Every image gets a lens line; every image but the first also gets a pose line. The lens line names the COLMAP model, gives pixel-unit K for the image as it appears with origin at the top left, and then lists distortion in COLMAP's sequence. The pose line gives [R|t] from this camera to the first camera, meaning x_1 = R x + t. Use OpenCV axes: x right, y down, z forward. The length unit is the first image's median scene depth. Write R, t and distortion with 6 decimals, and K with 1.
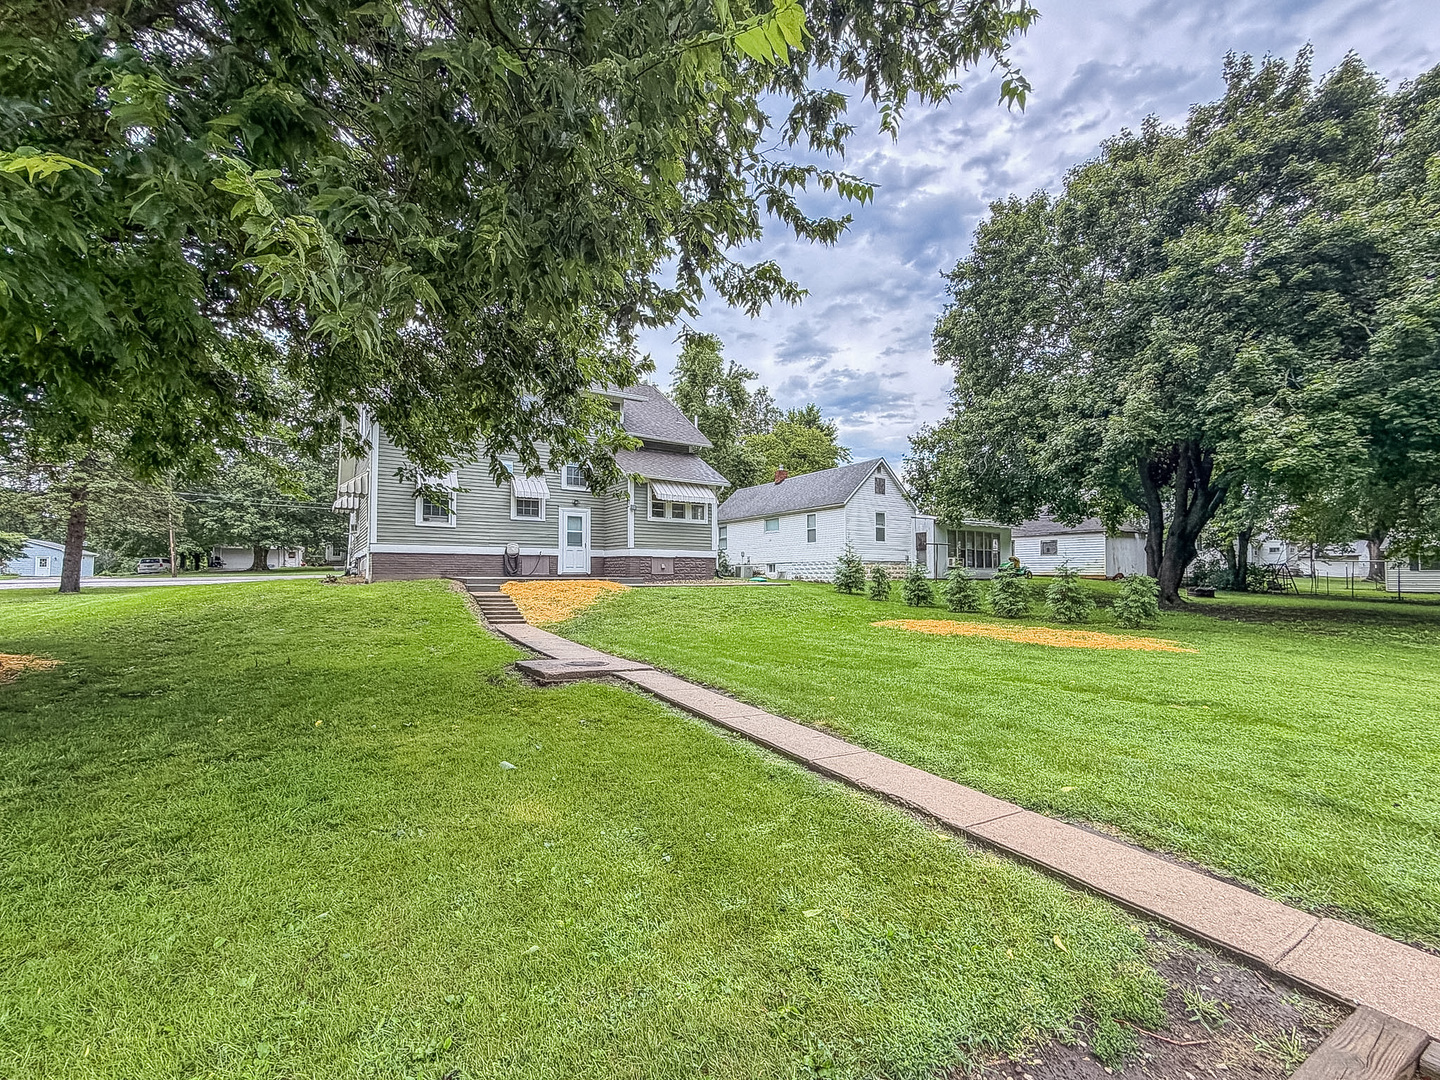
lens RADIAL K [[594.8, 0, 725.5], [0, 594.8, 541.7], [0, 0, 1]] dist [0.010621, -0.001308]
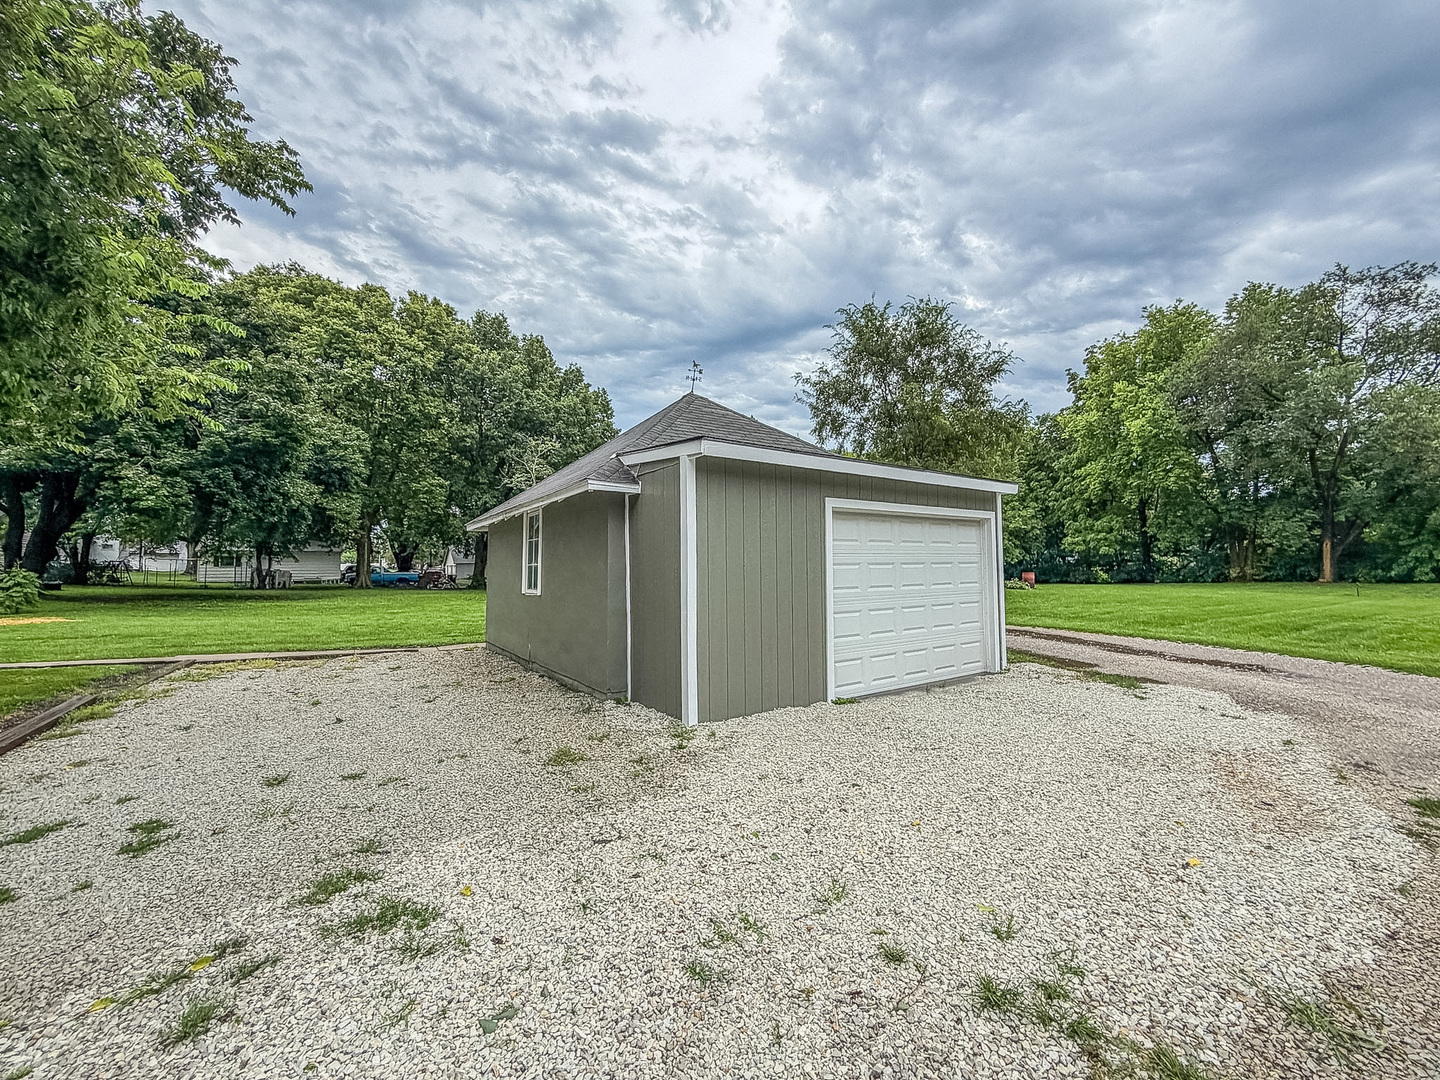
lens RADIAL K [[594.8, 0, 724.7], [0, 594.8, 555.7], [0, 0, 1]] dist [0.010621, -0.001308]
pose [[0.018819, 0.021805, 0.999585, -0.281150], [-0.055578, 0.998239, -0.020729, -0.017392], [-0.998277, -0.055165, 0.019998, -0.257779]]
